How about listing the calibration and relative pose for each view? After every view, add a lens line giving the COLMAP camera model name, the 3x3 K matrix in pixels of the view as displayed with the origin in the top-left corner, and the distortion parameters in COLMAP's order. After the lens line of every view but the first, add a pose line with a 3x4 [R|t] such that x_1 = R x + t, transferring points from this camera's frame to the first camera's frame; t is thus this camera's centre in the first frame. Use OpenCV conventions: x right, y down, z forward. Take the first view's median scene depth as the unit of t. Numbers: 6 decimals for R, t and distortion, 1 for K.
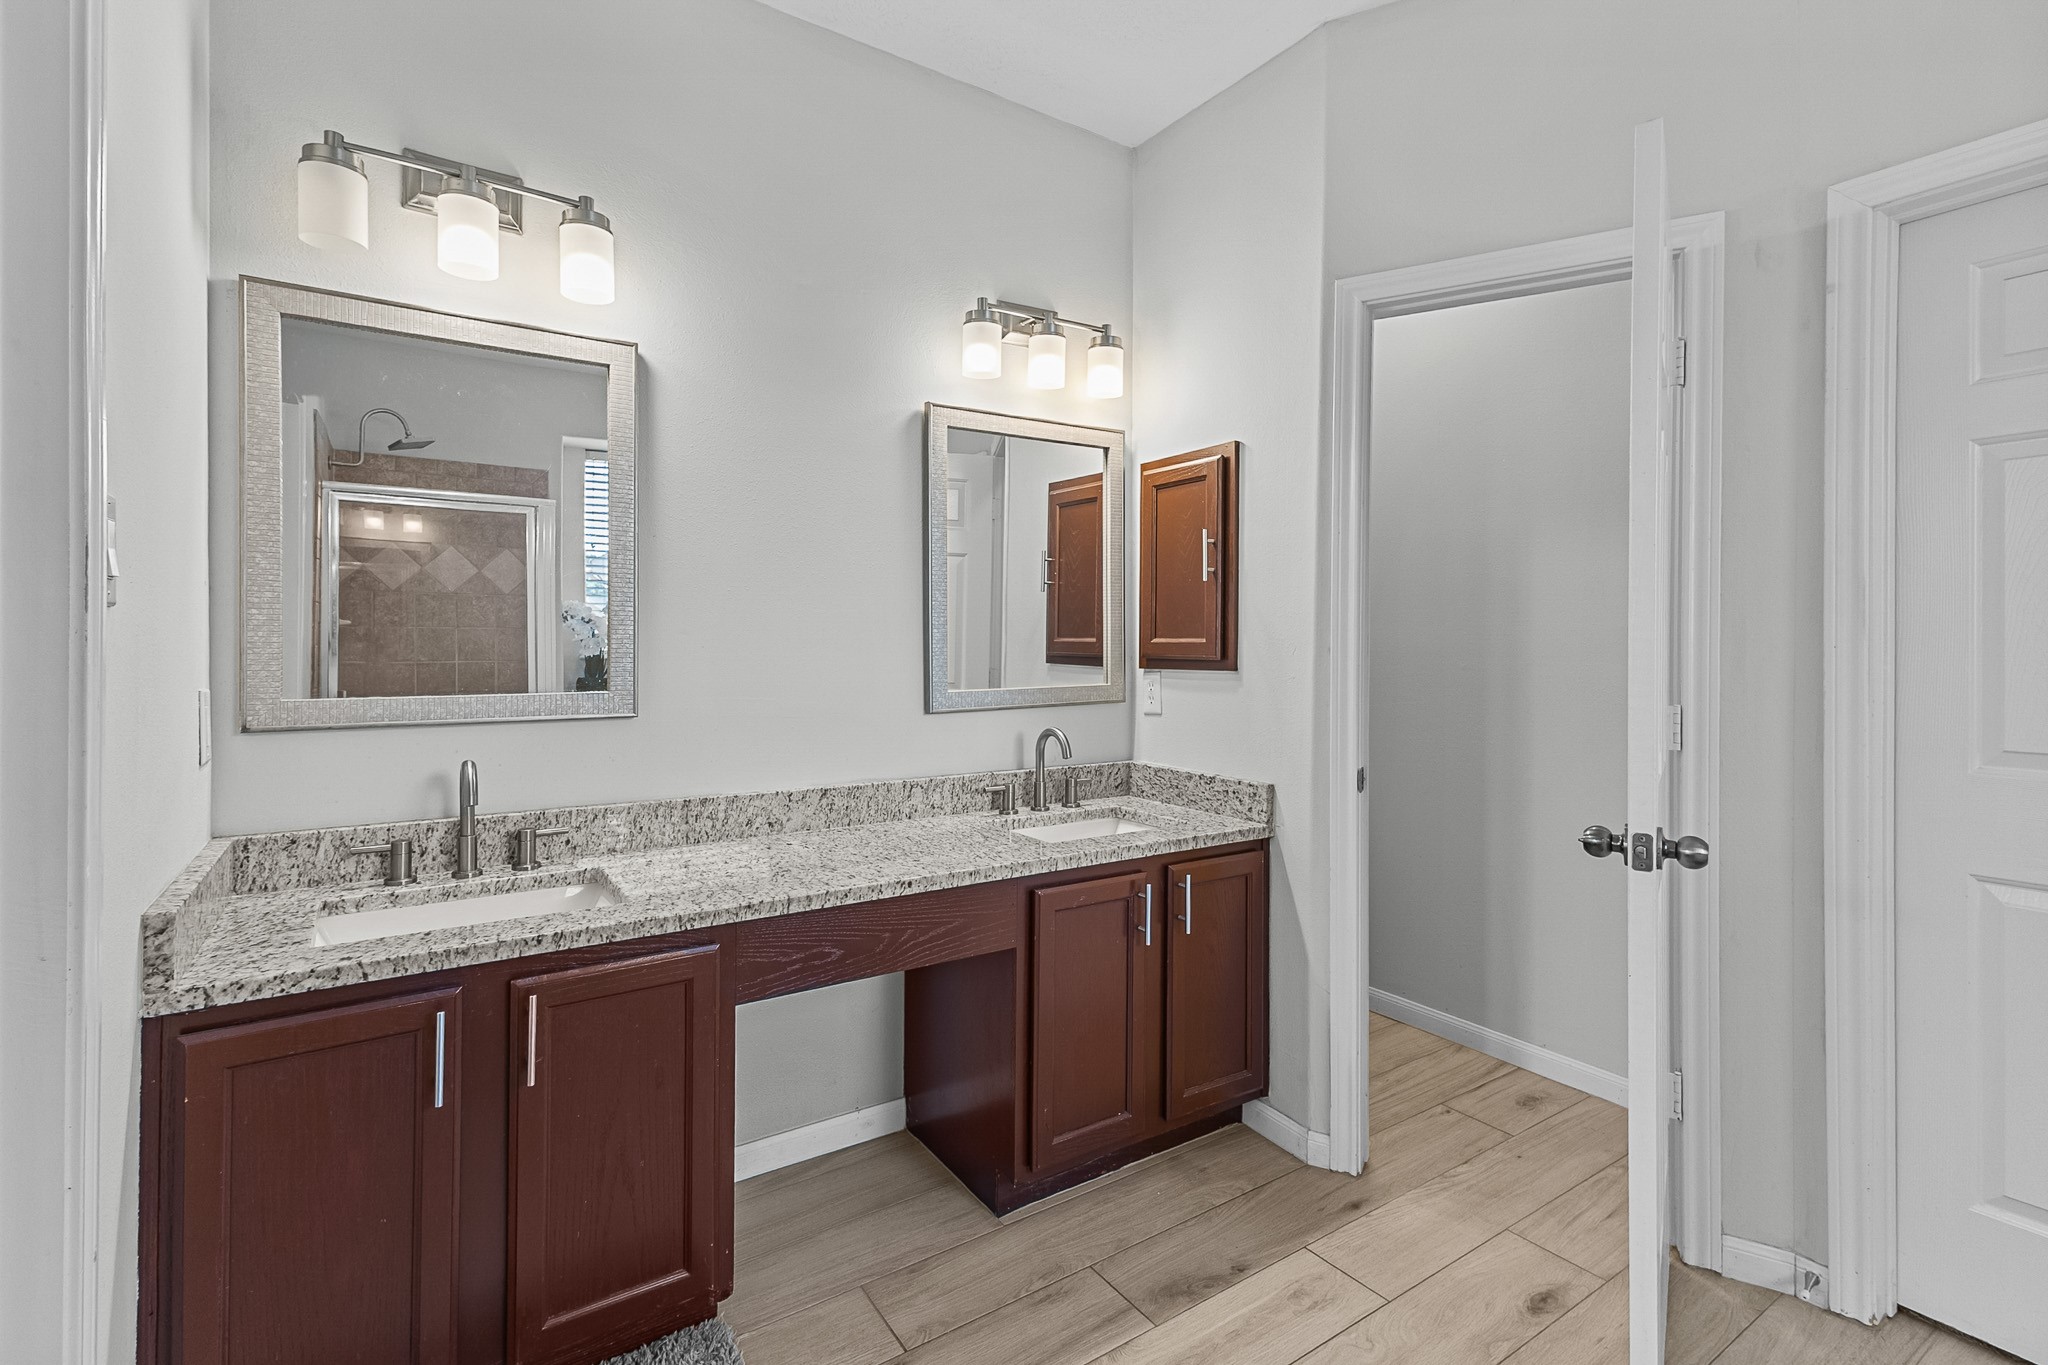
lens RADIAL K [[935.7, 0, 1031.7], [0, 935.7, 651.0], [0, 0, 1]] dist [0.001930, 0.000360]
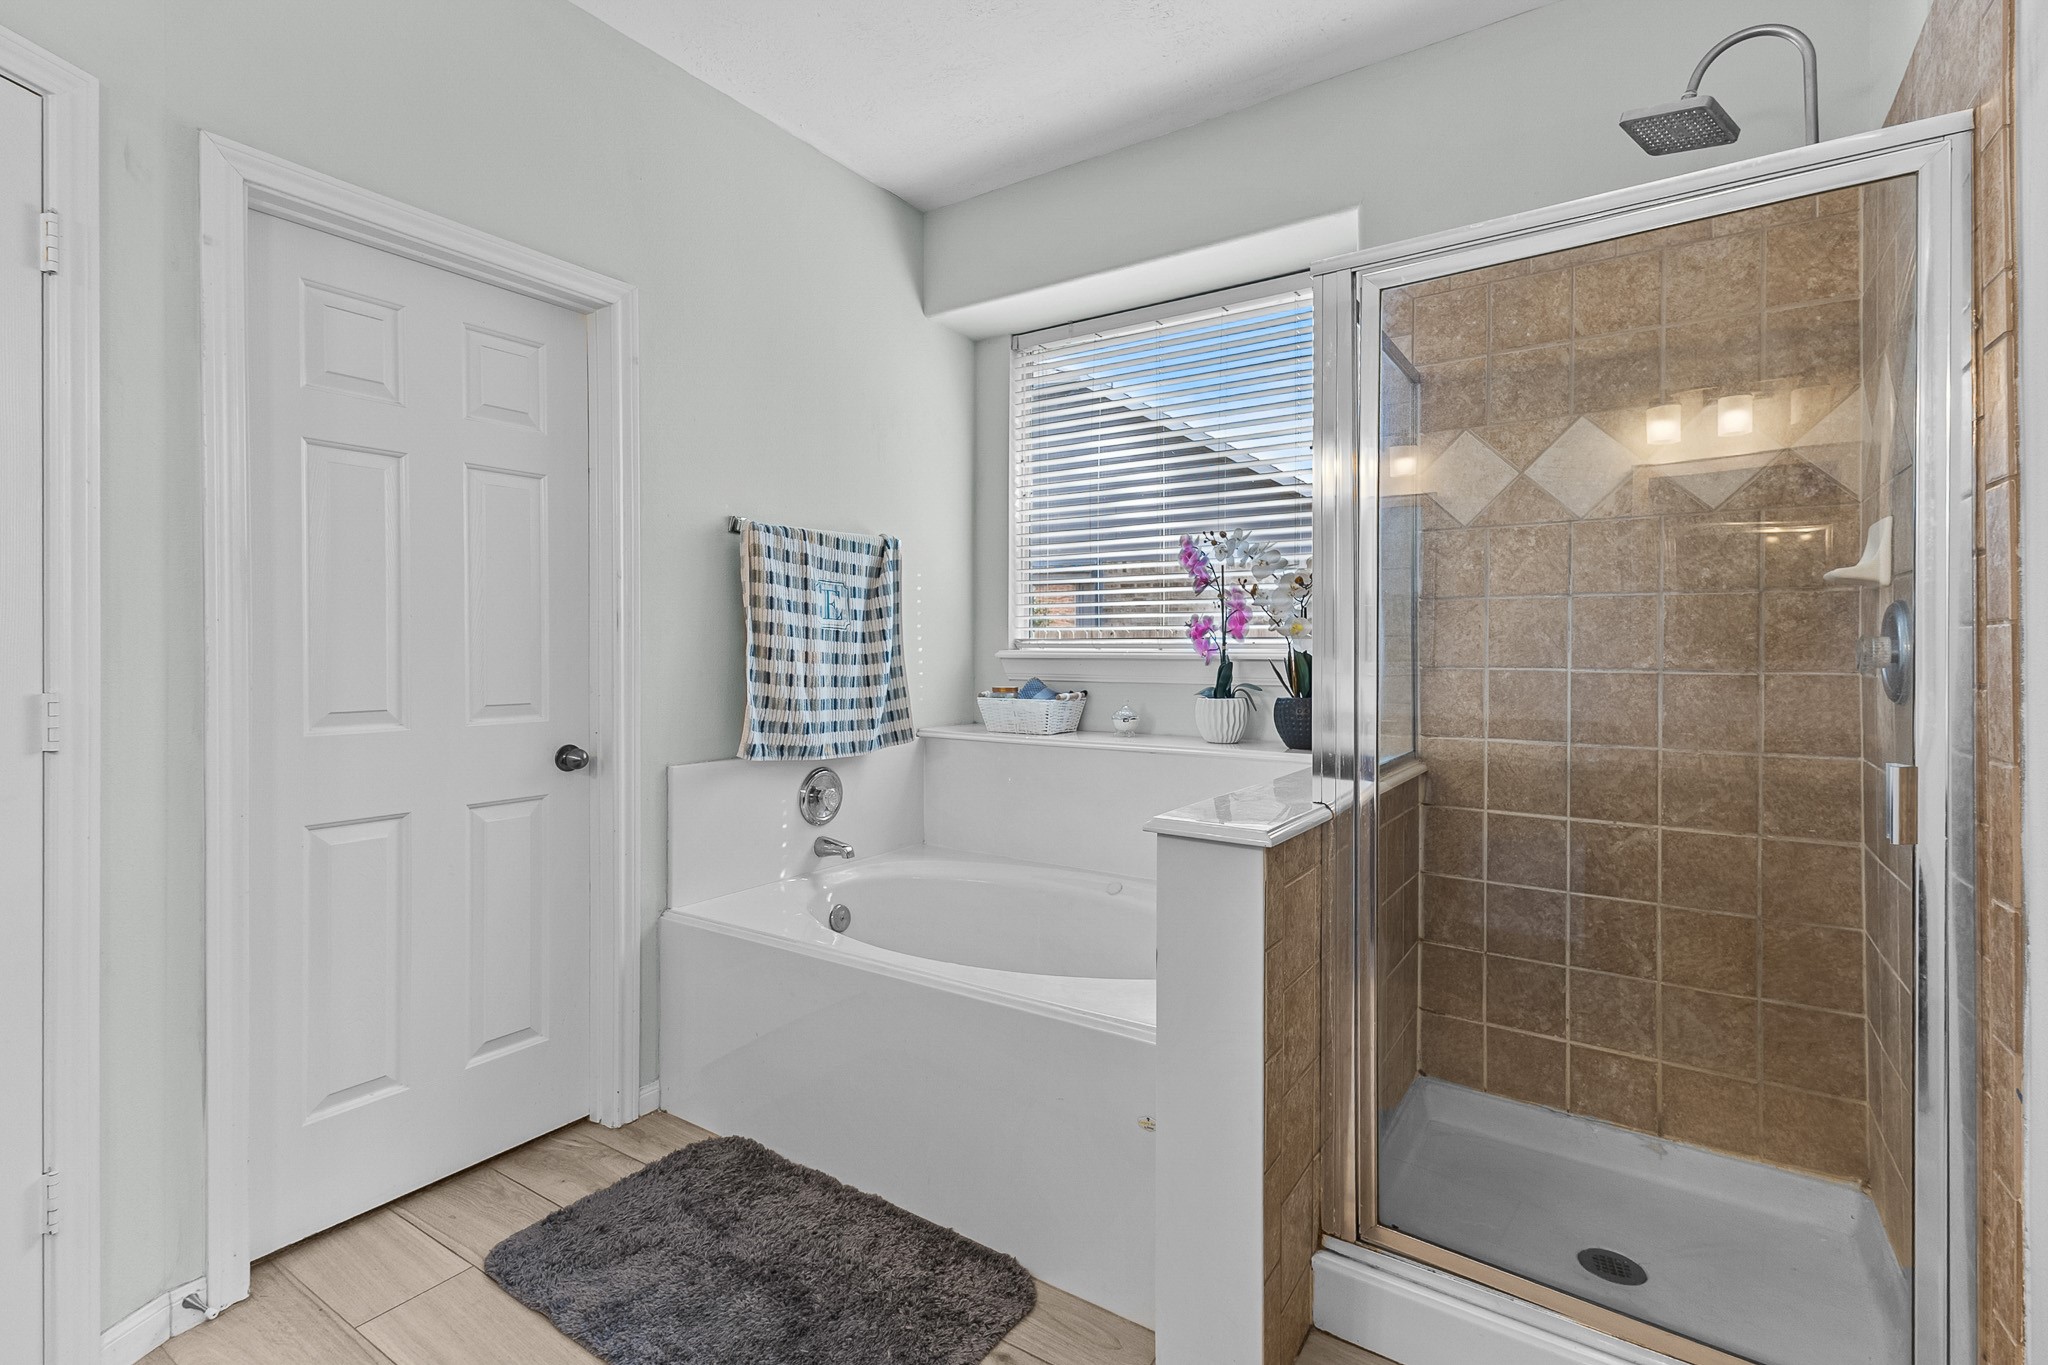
lens RADIAL K [[935.7, 0, 1031.7], [0, 935.7, 651.0], [0, 0, 1]] dist [0.001930, 0.000360]
pose [[-0.382649, -0.007878, 0.923860, -0.362188], [-0.001847, 0.999968, 0.007762, 0.019430], [-0.923892, 0.001264, -0.382651, 0.632320]]
